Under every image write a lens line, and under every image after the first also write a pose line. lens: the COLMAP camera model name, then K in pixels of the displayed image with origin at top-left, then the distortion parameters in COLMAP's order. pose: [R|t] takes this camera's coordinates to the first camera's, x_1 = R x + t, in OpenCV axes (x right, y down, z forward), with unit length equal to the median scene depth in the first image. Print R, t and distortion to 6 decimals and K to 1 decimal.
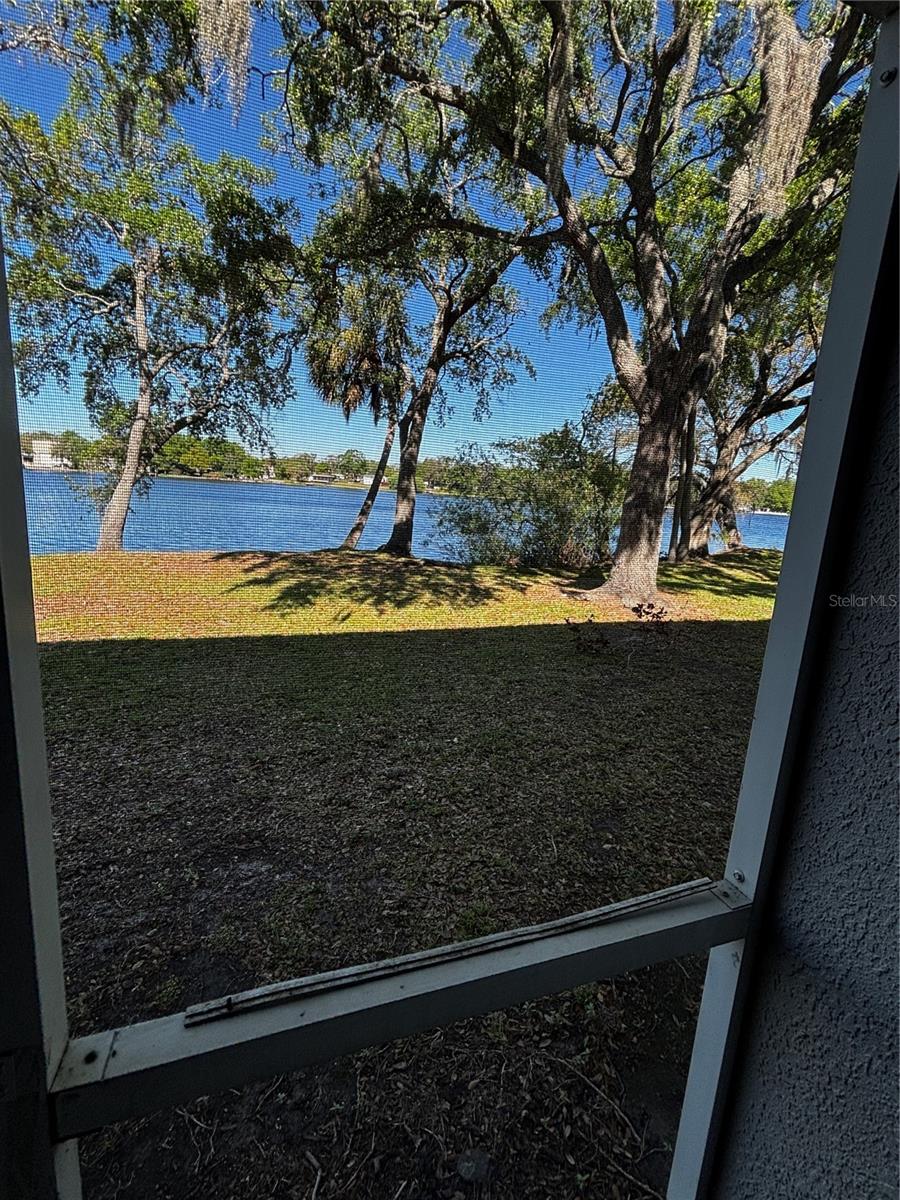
lens RADIAL K [[528.8, 0, 450.2], [0, 528.8, 584.6], [0, 0, 1]] dist [0.082190, -0.056484]
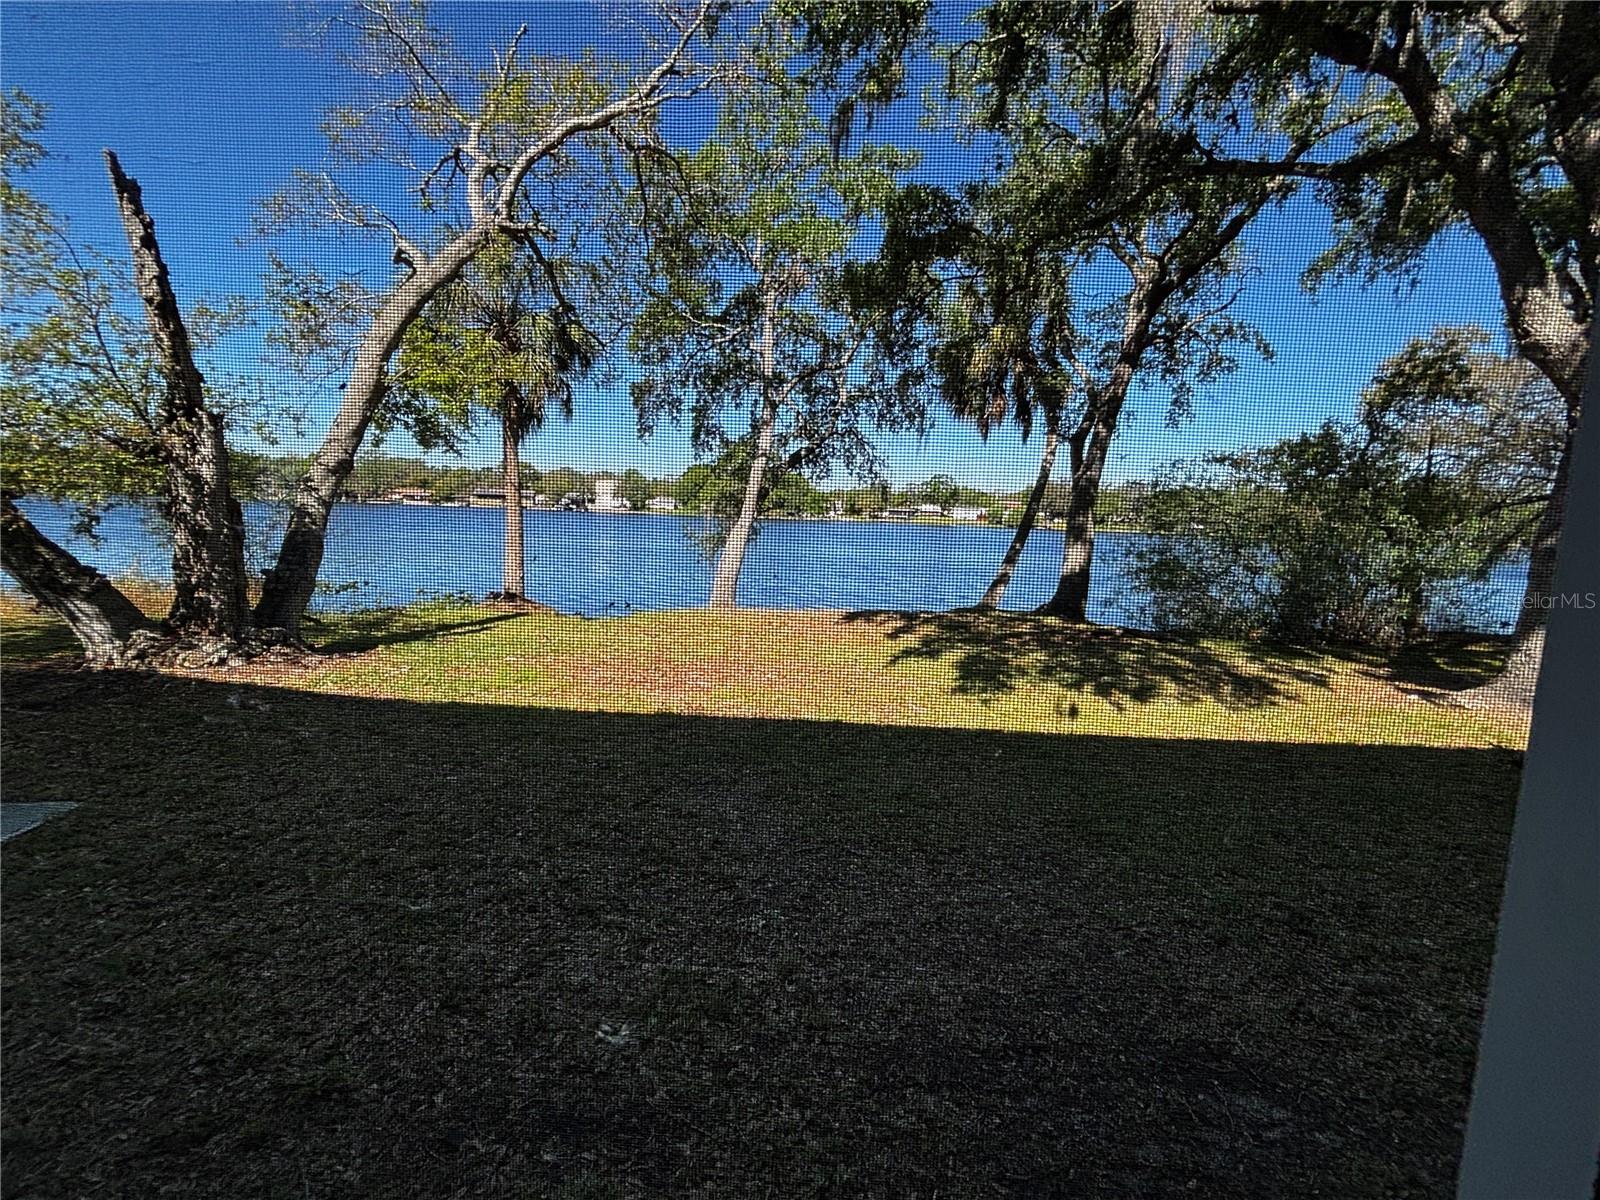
lens RADIAL K [[706.3, 0, 800.0], [0, 706.3, 600.0], [0, 0, 1]] dist [0.000184, 0.014648]
pose [[0.940153, 0.018902, -0.340228, -0.118516], [-0.042251, 0.997222, -0.061350, -0.007767], [0.338123, 0.072053, 0.938340, -0.021090]]
